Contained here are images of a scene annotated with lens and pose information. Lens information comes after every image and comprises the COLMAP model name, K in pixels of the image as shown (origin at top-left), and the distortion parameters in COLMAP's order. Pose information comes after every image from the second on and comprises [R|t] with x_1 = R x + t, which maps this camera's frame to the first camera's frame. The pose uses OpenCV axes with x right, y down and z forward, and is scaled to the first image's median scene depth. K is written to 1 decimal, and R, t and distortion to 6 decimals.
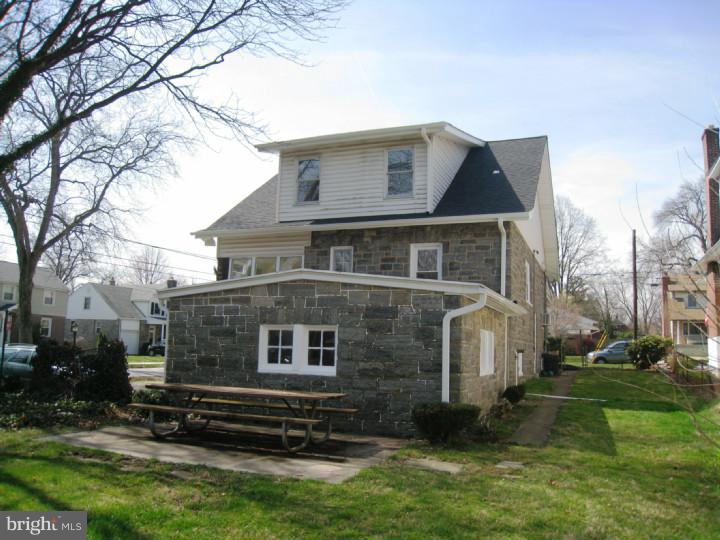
lens RADIAL K [[604.4, 0, 360.0], [0, 604.4, 270.0], [0, 0, 1]] dist [-0.155674, 0.003366]
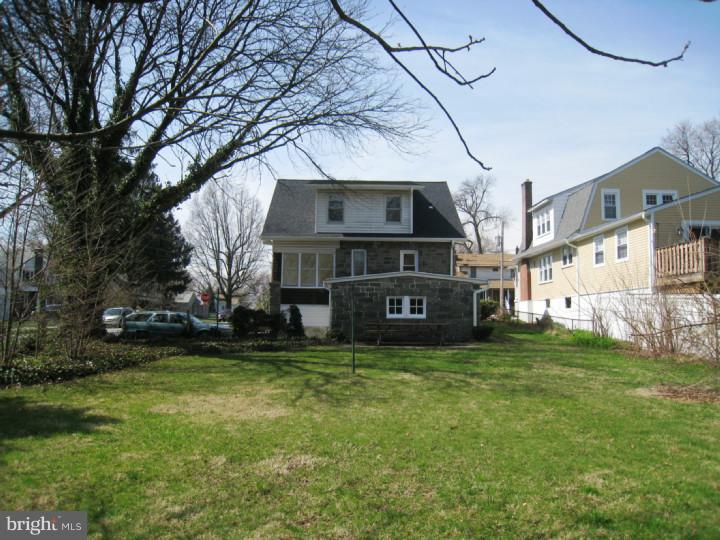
lens RADIAL K [[604.4, 0, 360.0], [0, 604.4, 270.0], [0, 0, 1]] dist [-0.155674, 0.003366]
pose [[0.920353, 0.009674, 0.390968, -1.040633], [-0.033564, 0.997959, 0.054319, -0.110467], [-0.389645, -0.063115, 0.918800, -0.892915]]
